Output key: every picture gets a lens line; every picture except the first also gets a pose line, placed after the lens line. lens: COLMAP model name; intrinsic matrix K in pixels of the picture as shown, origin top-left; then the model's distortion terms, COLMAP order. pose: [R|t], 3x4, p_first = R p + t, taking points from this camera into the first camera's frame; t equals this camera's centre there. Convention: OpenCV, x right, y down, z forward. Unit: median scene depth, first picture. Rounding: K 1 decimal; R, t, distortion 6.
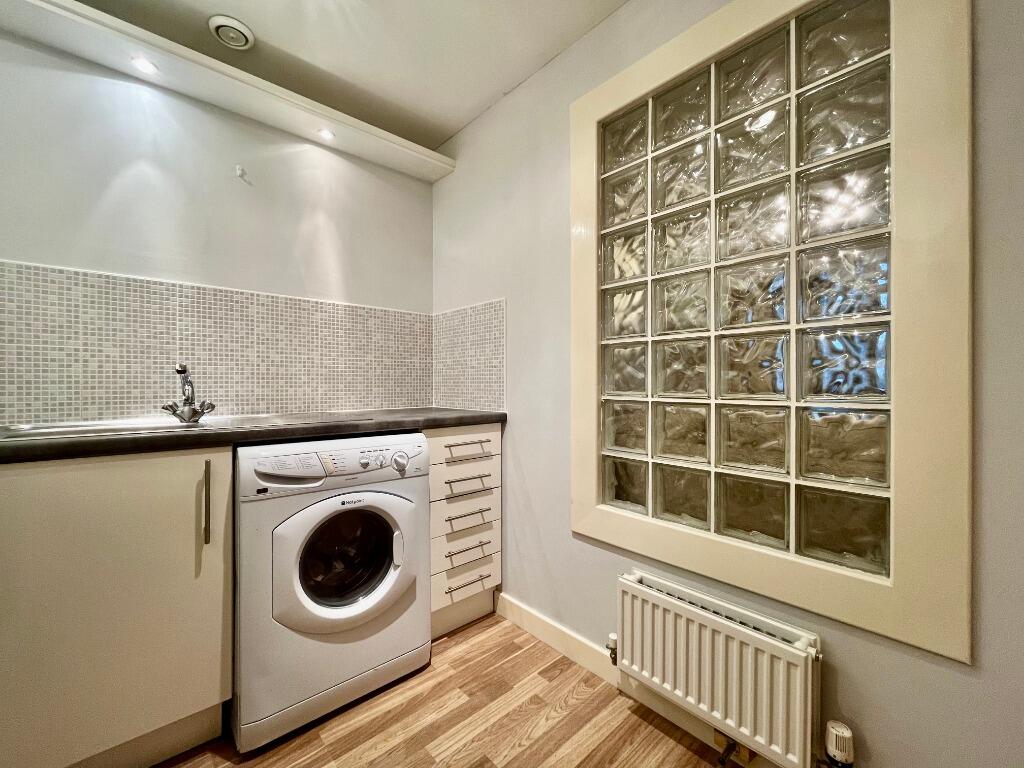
lens RADIAL K [[416.4, 0, 511.5], [0, 416.4, 384.0], [0, 0, 1]] dist [-0.004006, 0.000979]
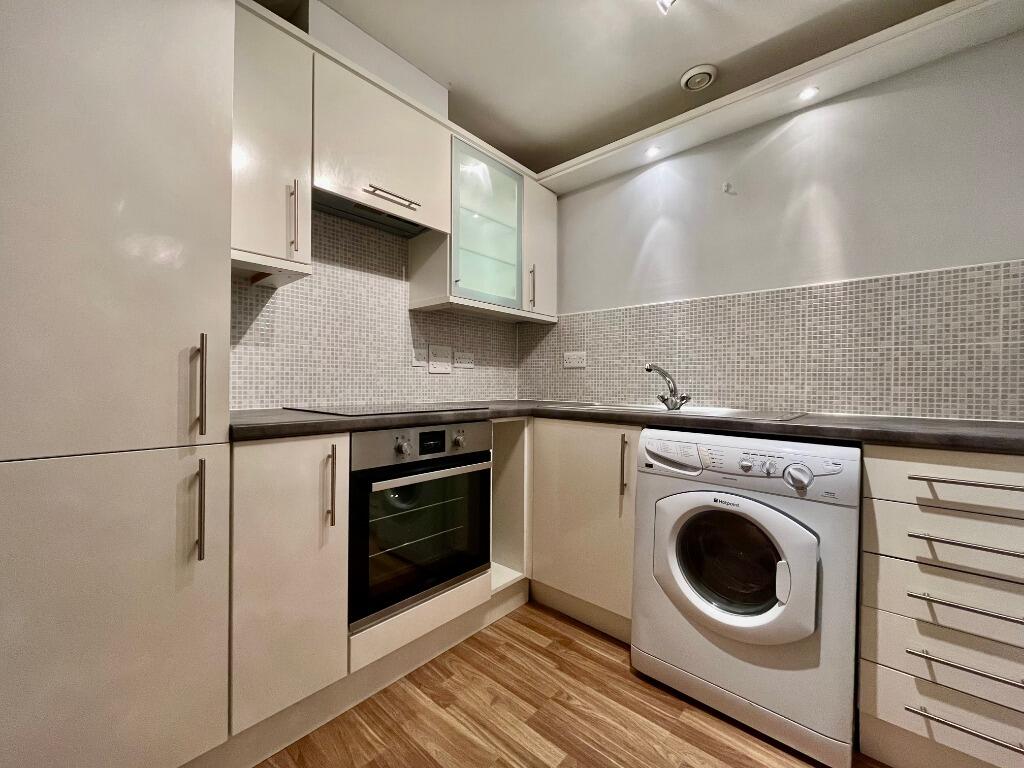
lens RADIAL K [[416.4, 0, 504.5], [0, 416.4, 384.9], [0, 0, 1]] dist [-0.004006, 0.000979]
pose [[0.108862, 0.006624, -0.994035, 0.390341], [-0.012037, 0.999913, 0.005345, 0.013709], [0.993984, 0.011383, 0.108932, 0.309875]]
